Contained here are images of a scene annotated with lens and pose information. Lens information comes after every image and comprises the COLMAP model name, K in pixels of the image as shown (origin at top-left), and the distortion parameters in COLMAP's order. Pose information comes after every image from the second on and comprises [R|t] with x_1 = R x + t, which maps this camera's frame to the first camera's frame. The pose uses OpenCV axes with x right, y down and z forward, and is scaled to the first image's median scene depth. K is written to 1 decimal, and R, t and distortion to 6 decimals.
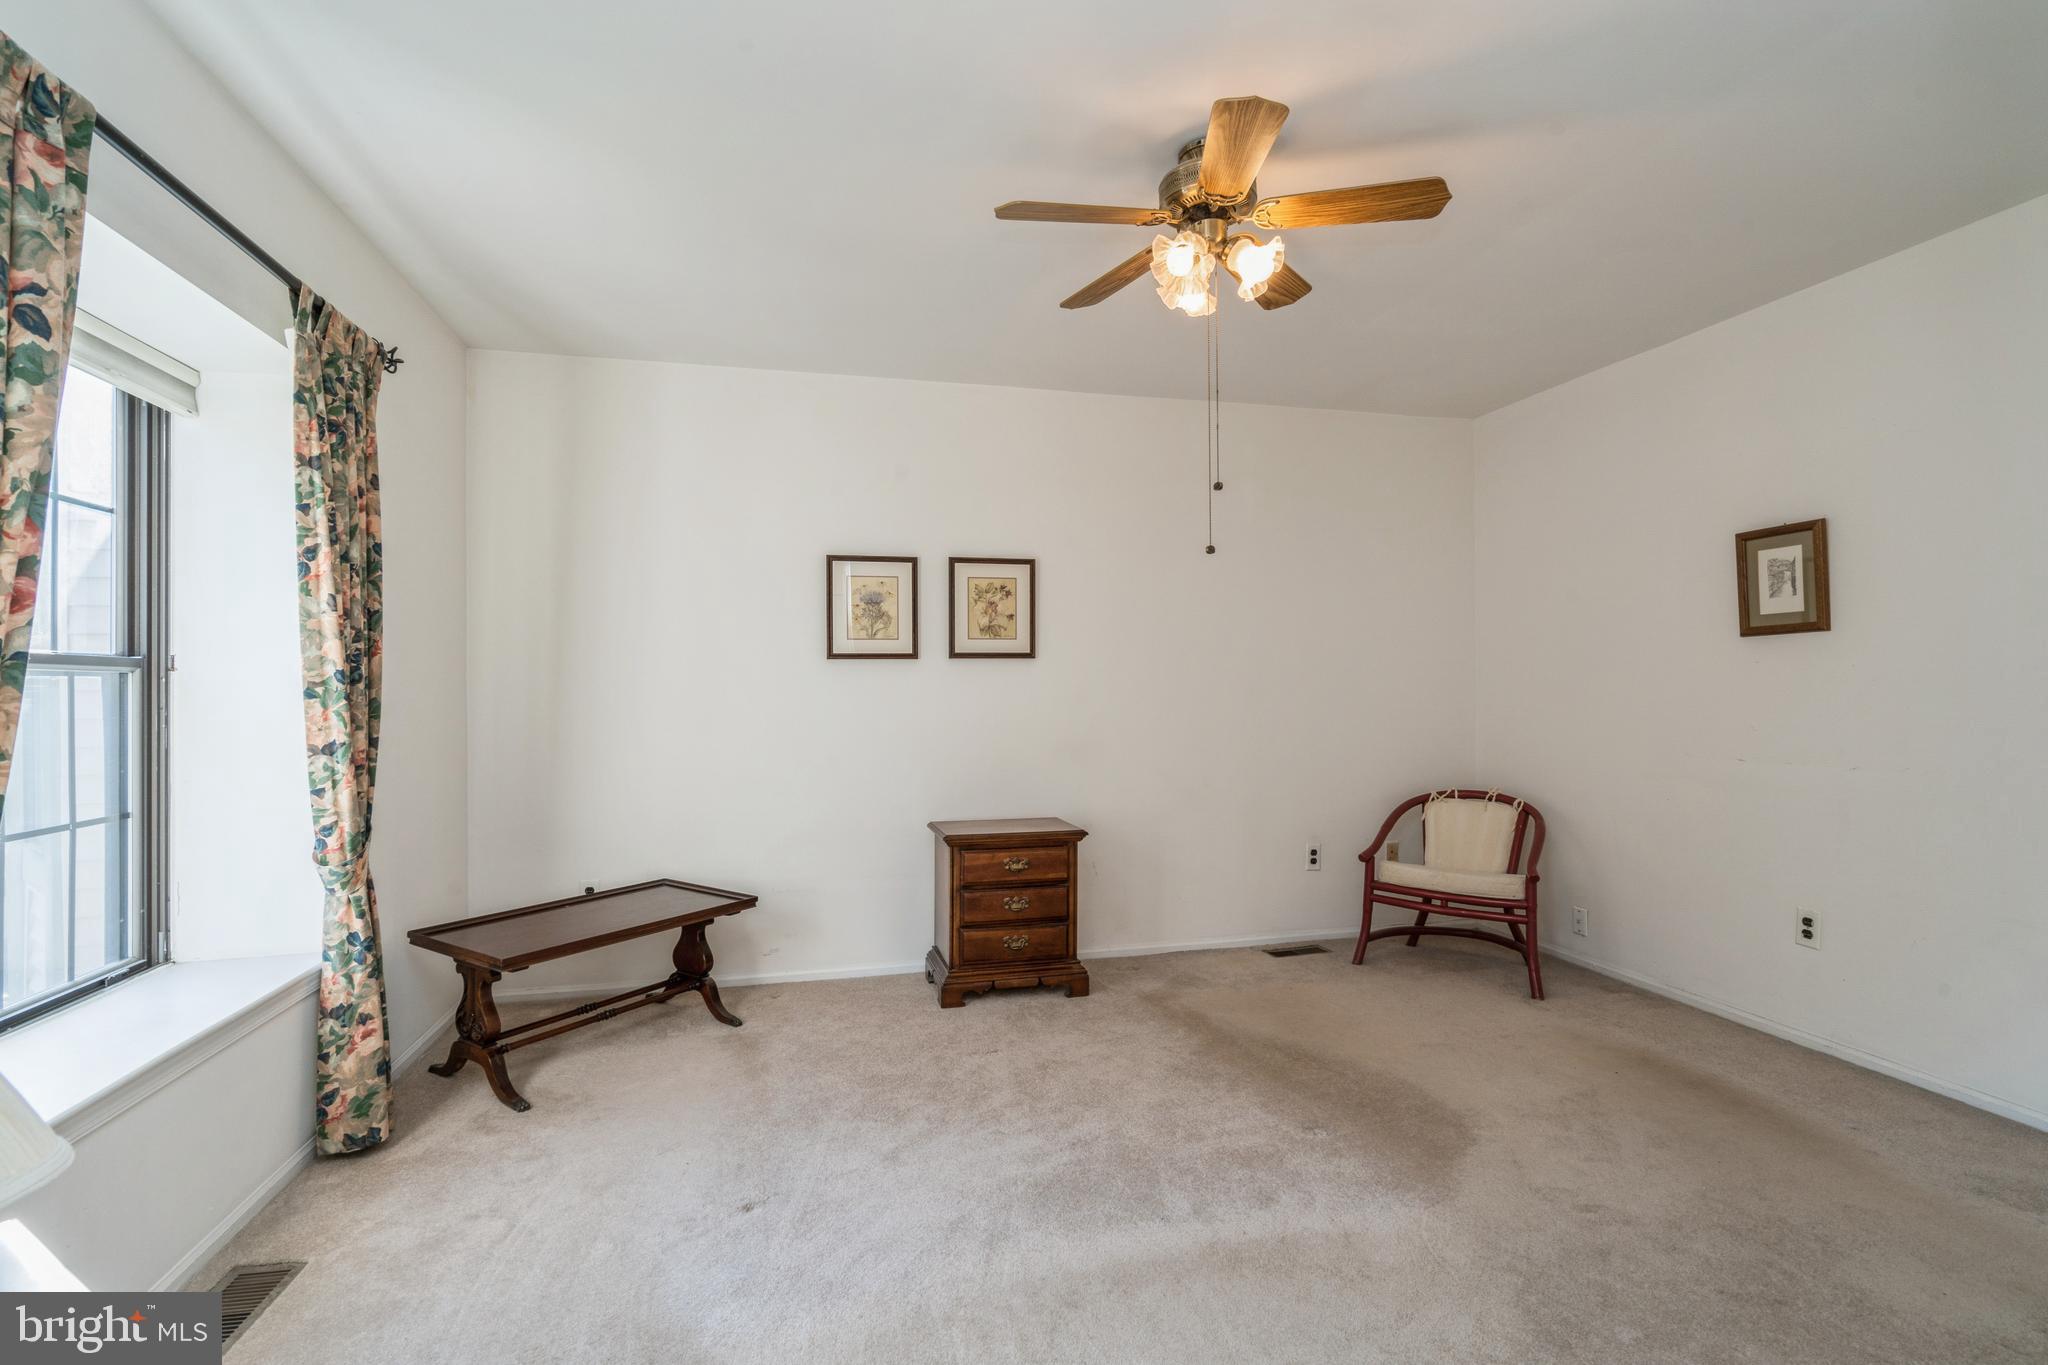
lens RADIAL K [[928.1, 0, 1024.0], [0, 928.1, 682.5], [0, 0, 1]] dist [-0.015707, 0.007367]
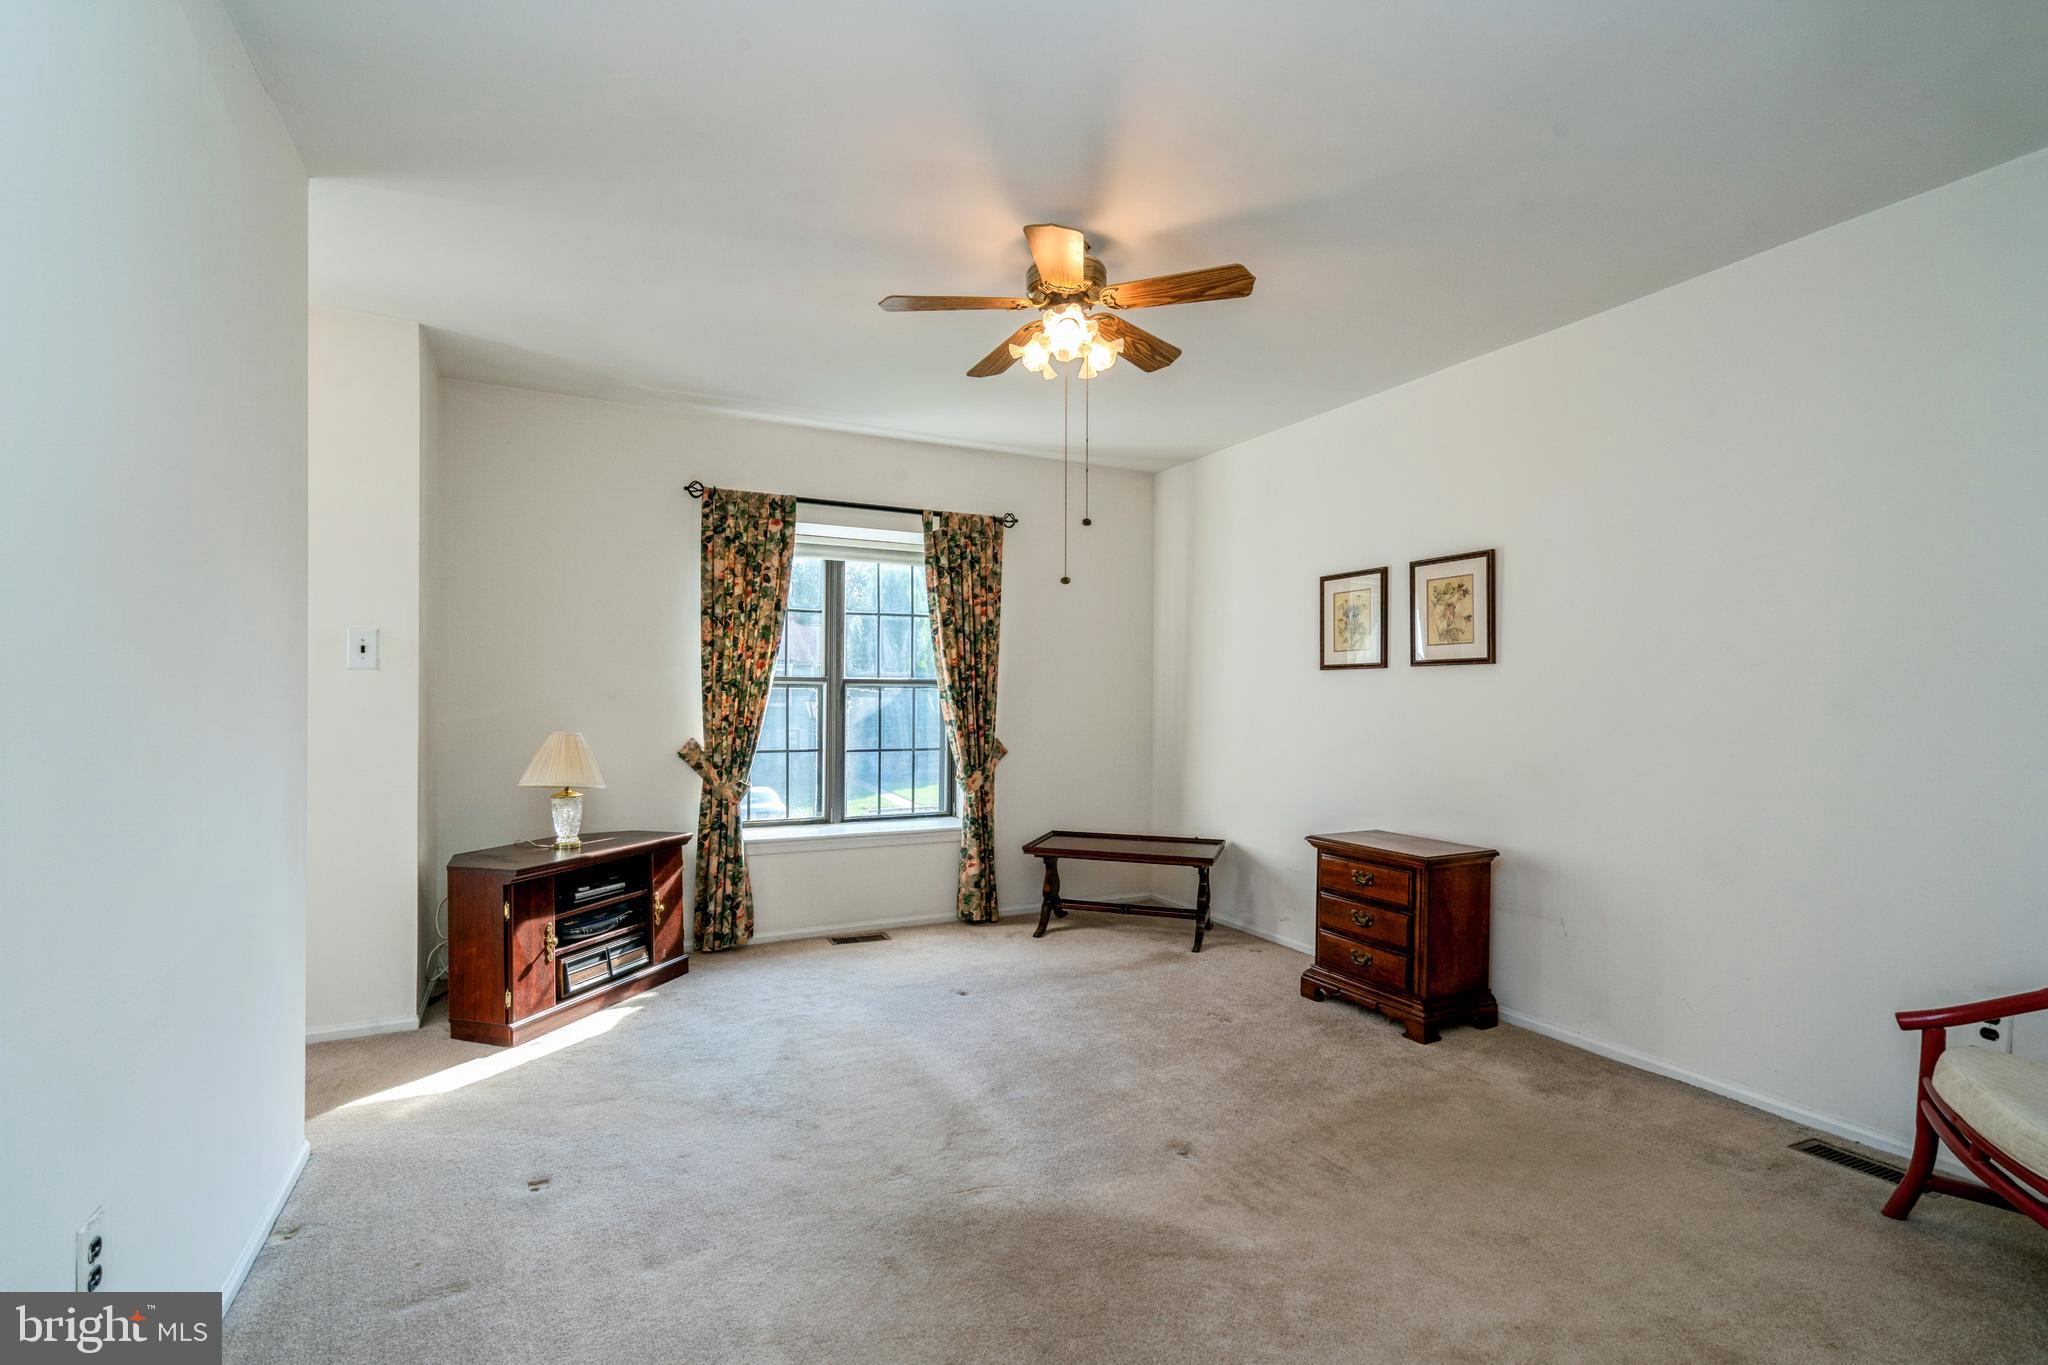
lens RADIAL K [[937.2, 0, 1019.2], [0, 937.2, 692.2], [0, 0, 1]] dist [-0.009111, 0.008012]
pose [[0.223354, 0.002531, -0.974734, 0.804482], [-0.000370, 0.999997, 0.002512, -0.001509], [0.974737, -0.000200, 0.223354, 0.395059]]
